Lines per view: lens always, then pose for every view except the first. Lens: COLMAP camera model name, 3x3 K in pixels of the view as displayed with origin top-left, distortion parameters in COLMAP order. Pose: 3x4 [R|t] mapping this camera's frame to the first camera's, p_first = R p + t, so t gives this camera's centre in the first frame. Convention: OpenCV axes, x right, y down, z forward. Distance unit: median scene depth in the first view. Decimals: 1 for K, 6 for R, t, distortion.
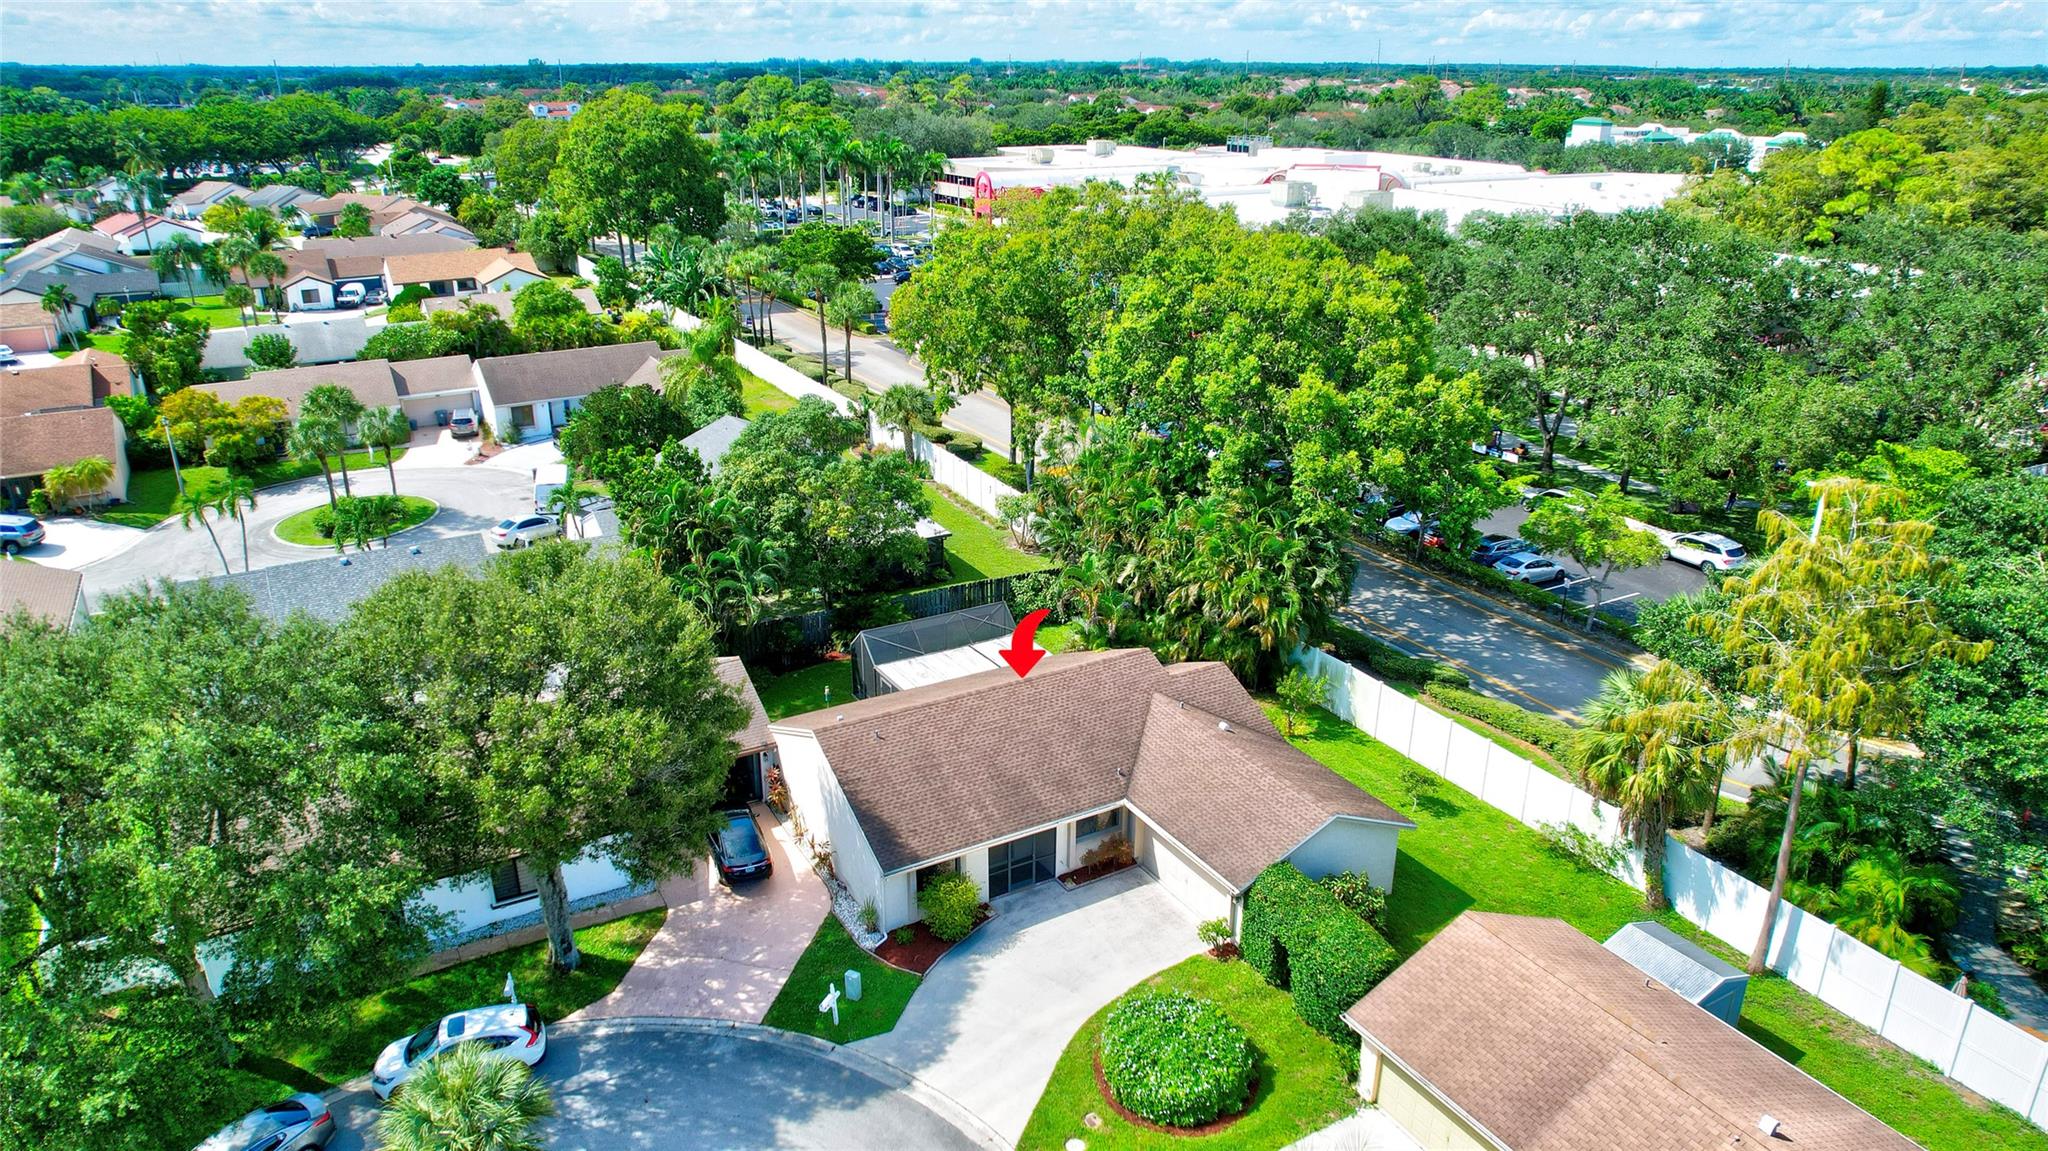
lens RADIAL K [[1311.3, 0, 1024.0], [0, 1311.3, 575.5], [0, 0, 1]] dist [-0.057721, 0.036361]
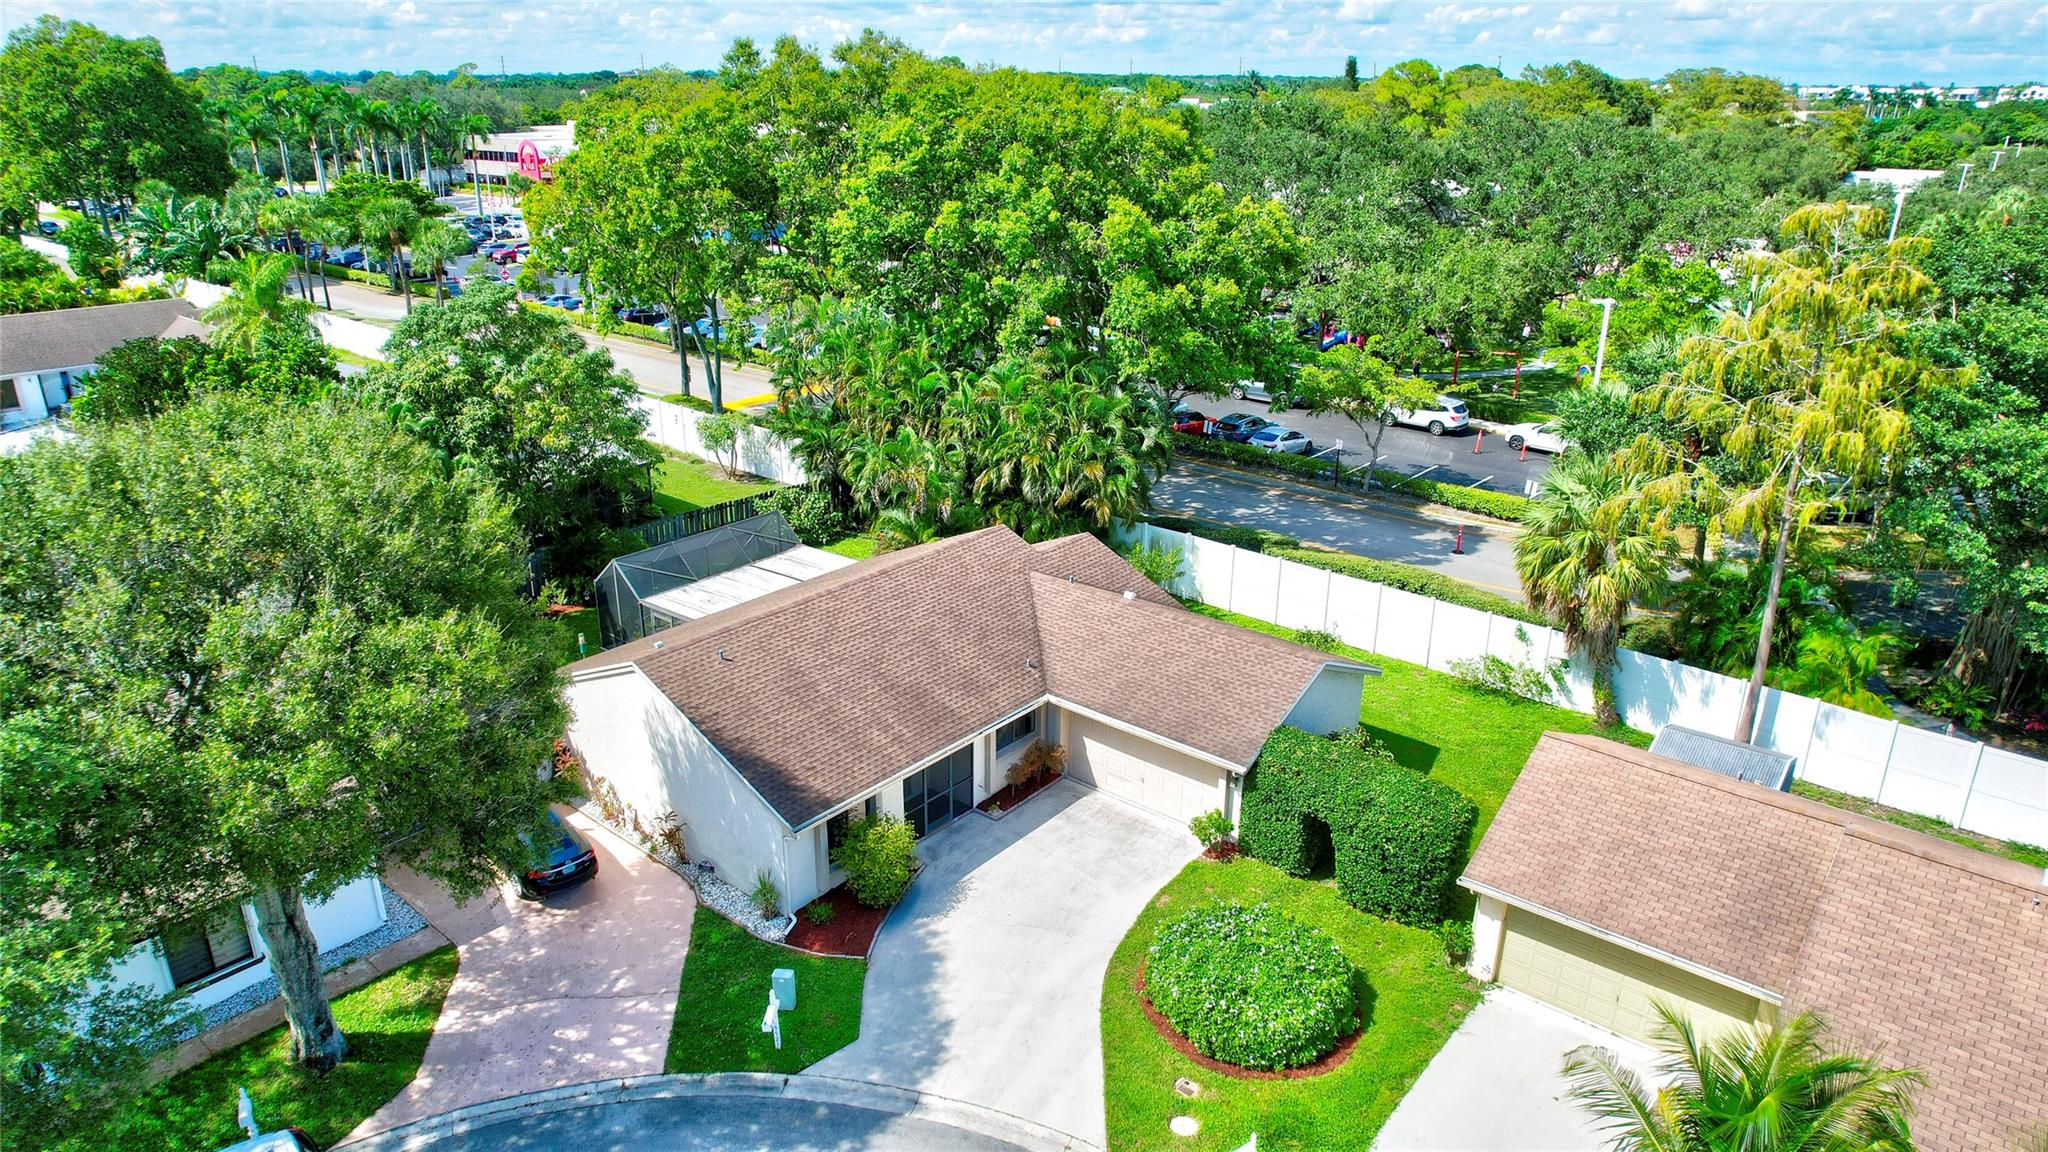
lens RADIAL K [[1311.3, 0, 1024.0], [0, 1311.3, 576.0], [0, 0, 1]] dist [-0.057721, 0.036361]
pose [[0.941101, -0.119425, 0.316334, -0.179909], [0.118081, 0.992726, 0.023489, 0.080357], [-0.316838, 0.015248, 0.948357, 0.253096]]
